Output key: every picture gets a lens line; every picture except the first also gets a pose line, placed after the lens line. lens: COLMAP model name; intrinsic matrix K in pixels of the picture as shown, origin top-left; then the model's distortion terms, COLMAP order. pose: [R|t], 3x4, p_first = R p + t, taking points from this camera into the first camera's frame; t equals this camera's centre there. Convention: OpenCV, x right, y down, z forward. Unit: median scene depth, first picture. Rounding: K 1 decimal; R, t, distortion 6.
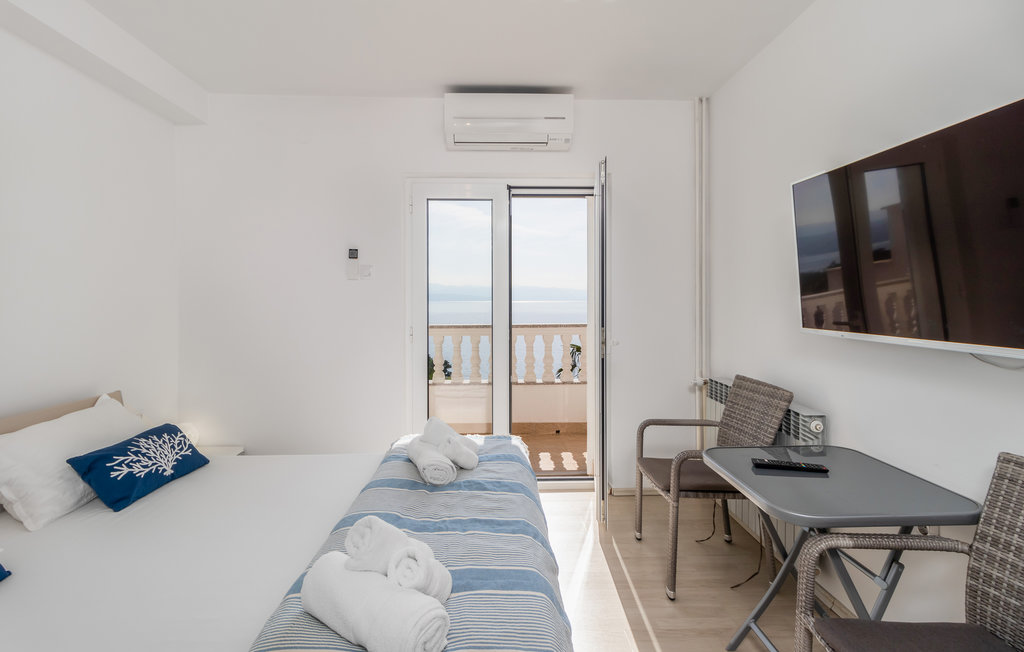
lens RADIAL K [[470.1, 0, 530.2], [0, 470.1, 328.0], [0, 0, 1]] dist [-0.000724, 0.000197]
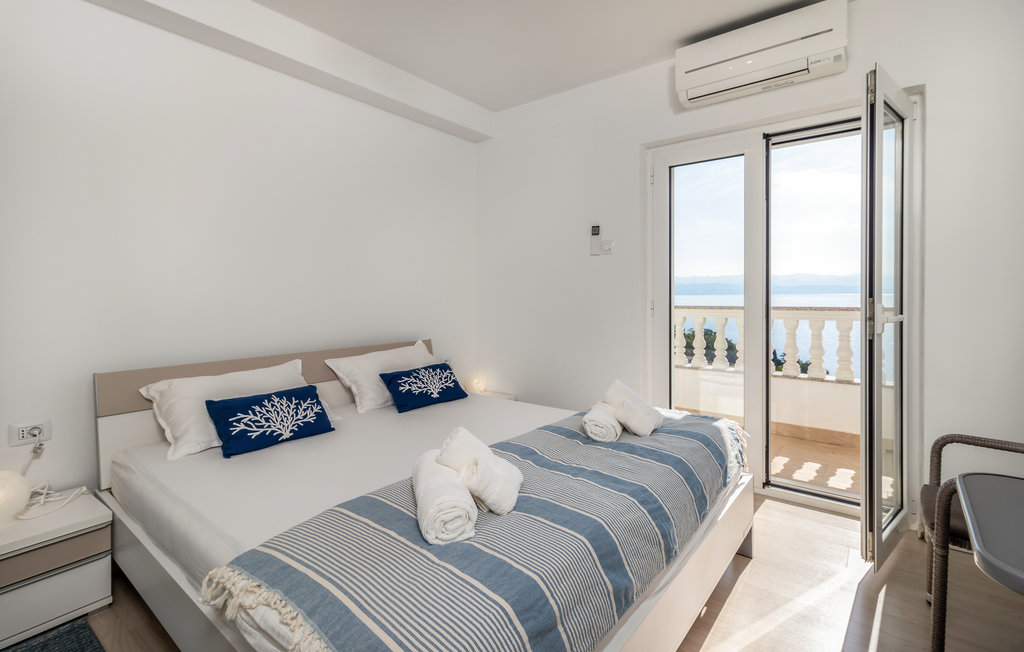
lens RADIAL K [[478.8, 0, 512.0], [0, 478.8, 326.0], [0, 0, 1]] dist [-0.001026, -0.000176]
pose [[0.752160, 0.040050, -0.657762, 0.330108], [-0.029970, 0.999198, 0.026569, 0.058294], [0.658299, -0.000271, 0.752757, 0.085200]]
